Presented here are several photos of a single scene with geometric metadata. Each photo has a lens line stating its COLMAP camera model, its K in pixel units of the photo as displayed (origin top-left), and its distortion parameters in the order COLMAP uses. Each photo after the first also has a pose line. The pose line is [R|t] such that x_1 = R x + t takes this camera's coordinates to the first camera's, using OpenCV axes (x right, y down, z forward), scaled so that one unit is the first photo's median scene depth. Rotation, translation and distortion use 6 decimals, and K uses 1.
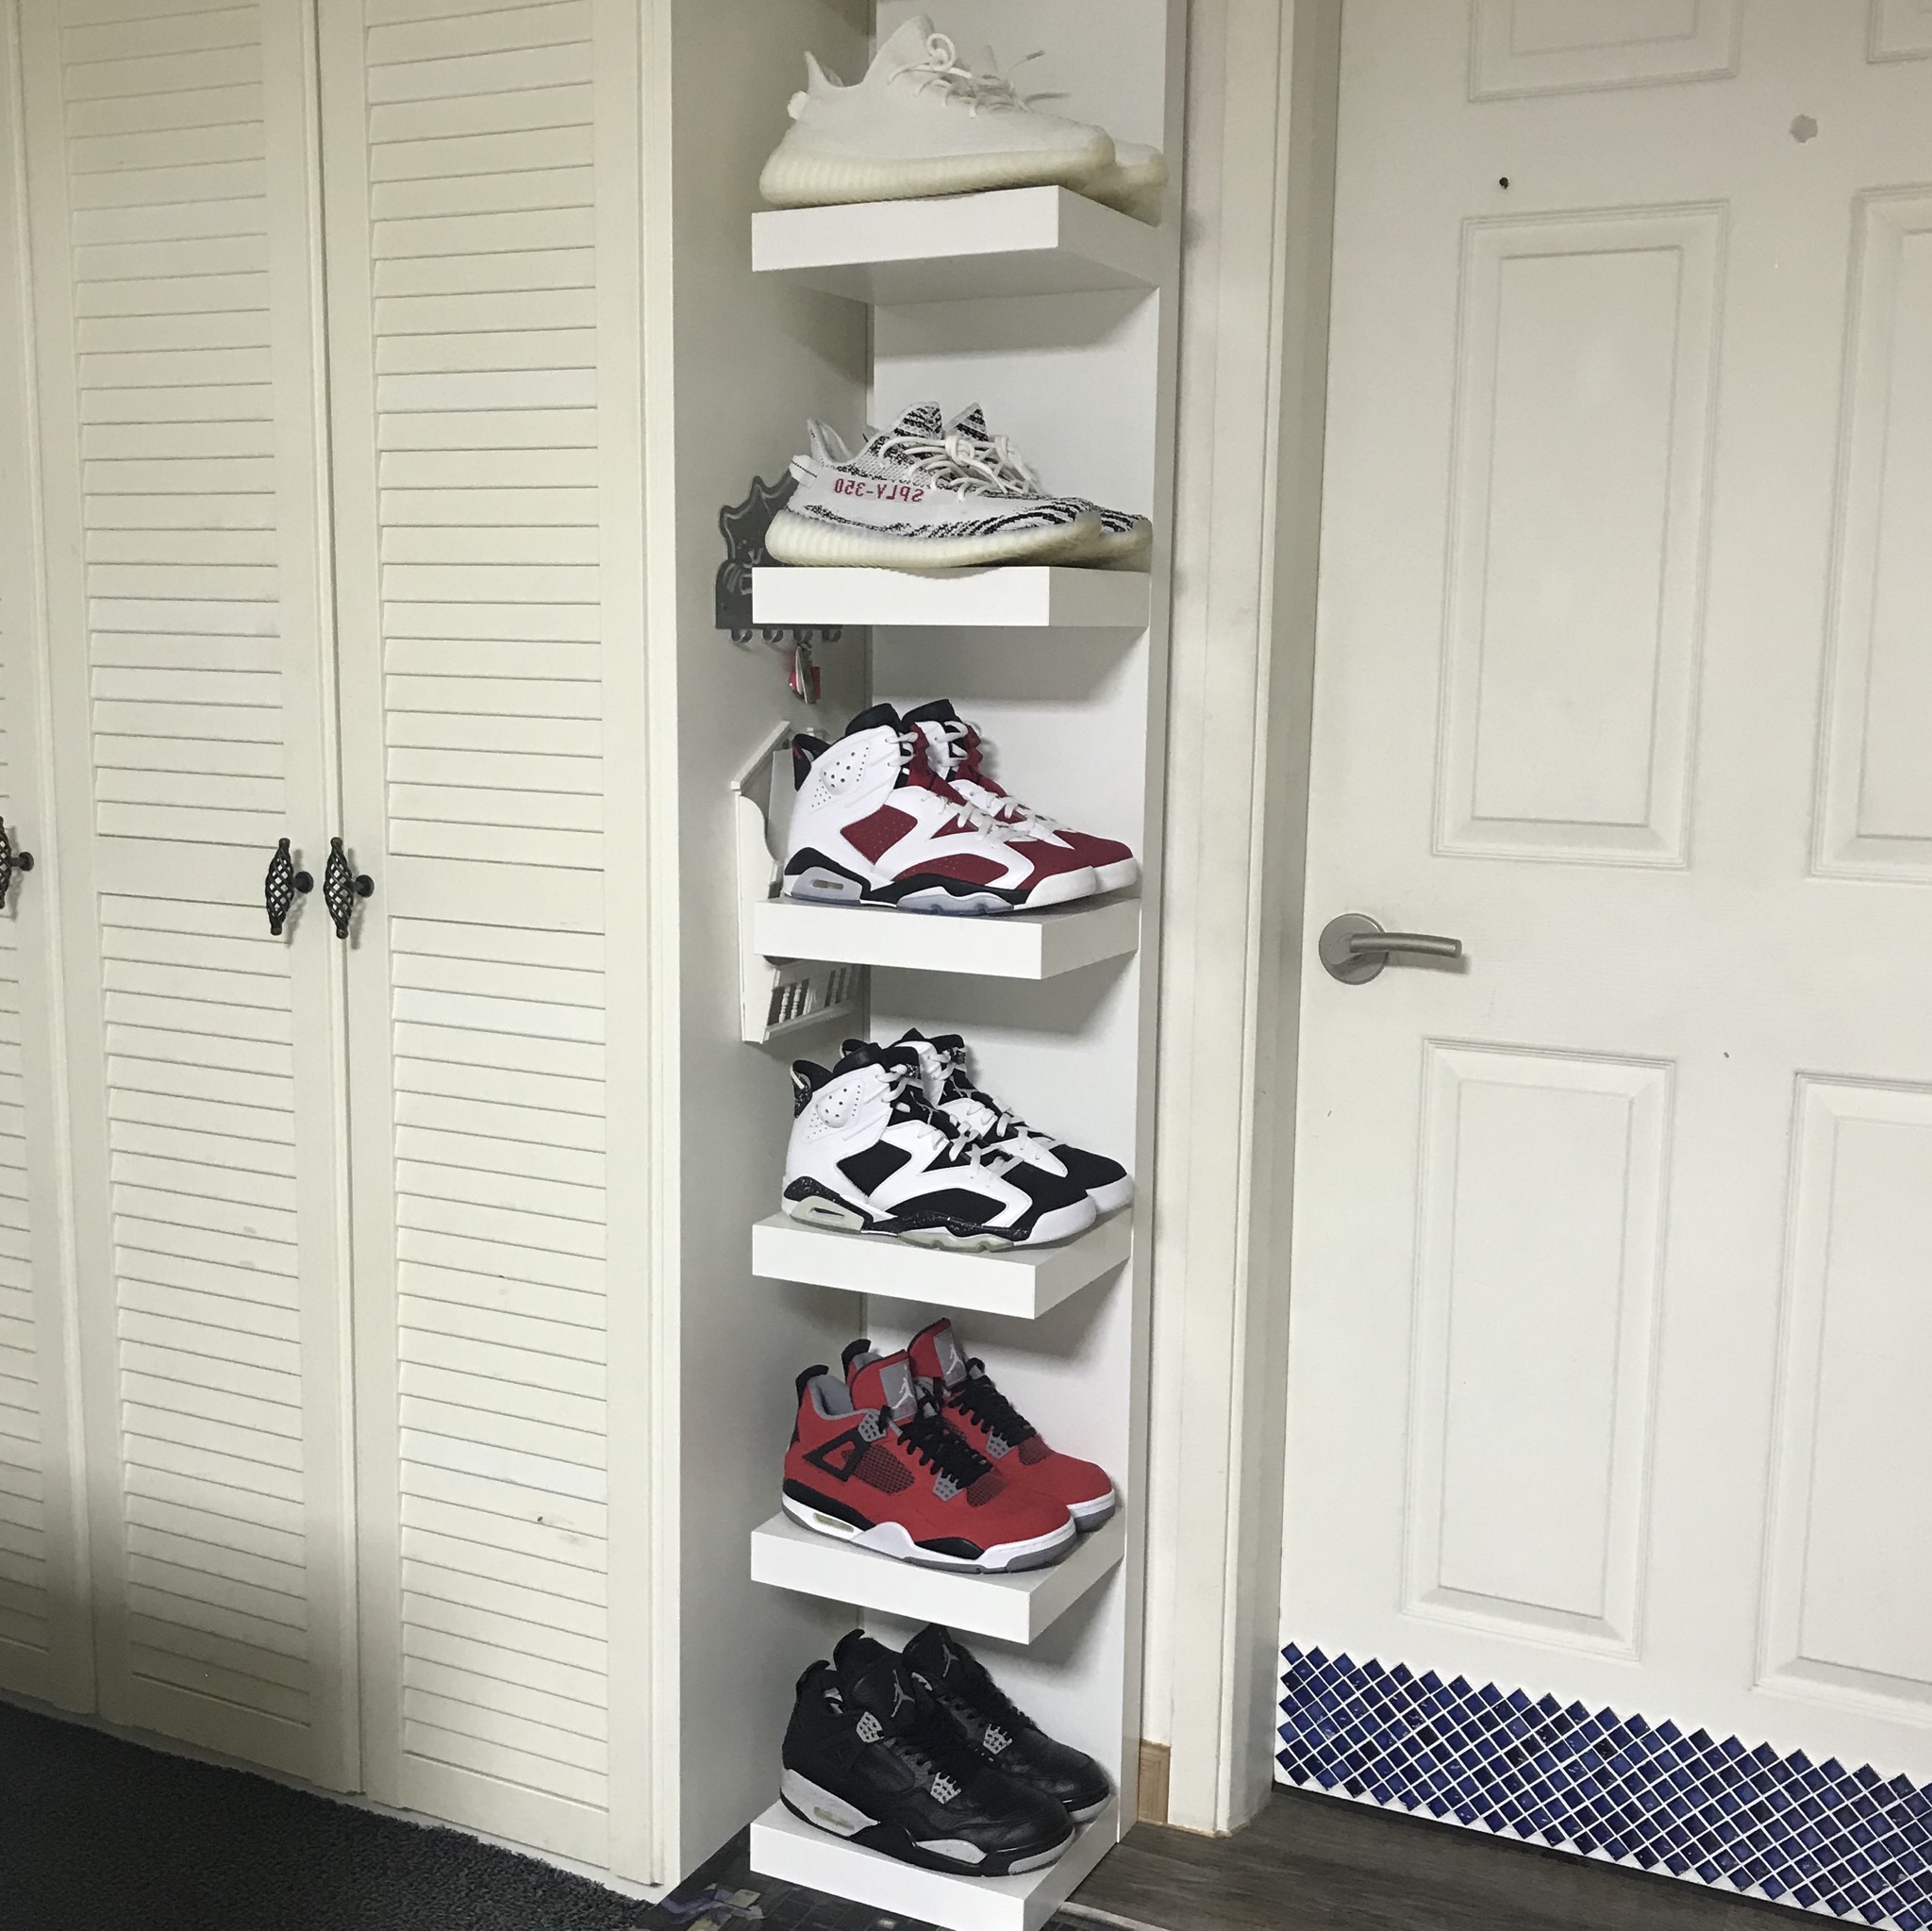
lens RADIAL K [[2295.6, 0, 964.7], [0, 2295.6, 974.9], [0, 0, 1]] dist [-0.012573, -0.063090]
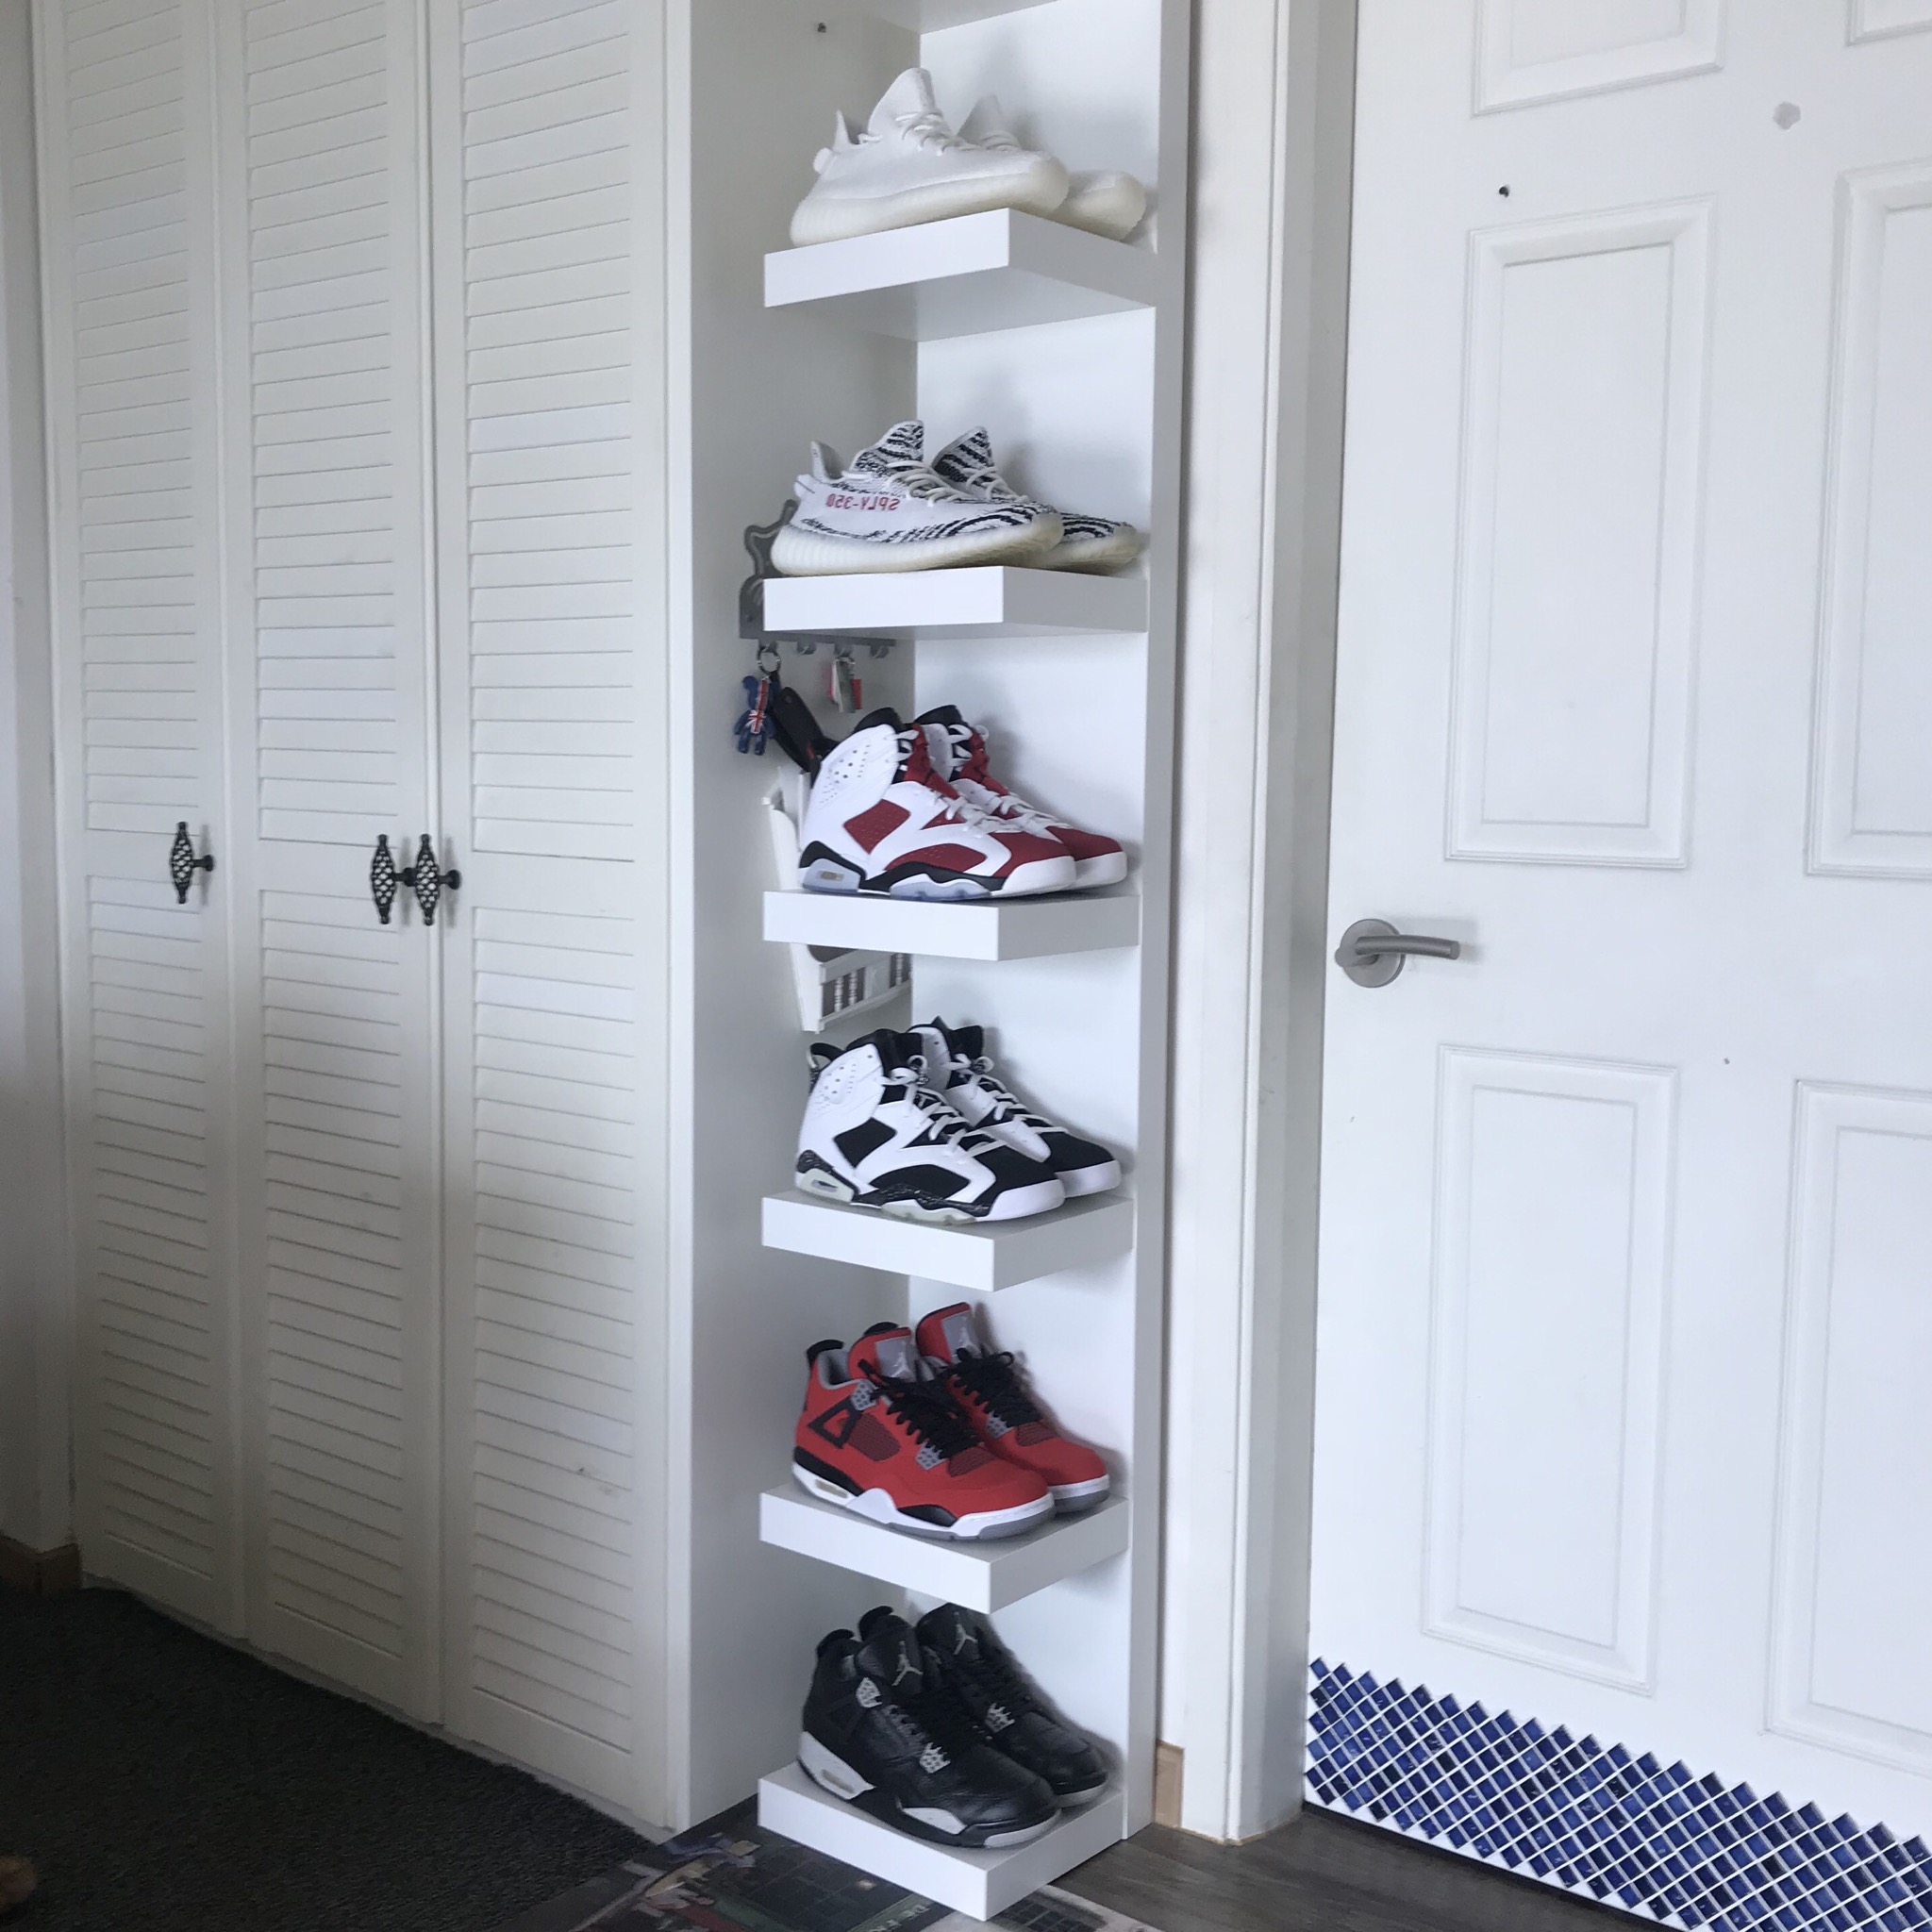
lens RADIAL K [[2265.9, 0, 967.0], [0, 2265.9, 961.4], [0, 0, 1]] dist [-0.028855, -0.006118]
pose [[0.975308, 0.017301, -0.220169, 0.219223], [-0.030173, 0.998018, -0.055233, 0.053306], [0.218777, 0.060512, 0.973897, -0.003184]]
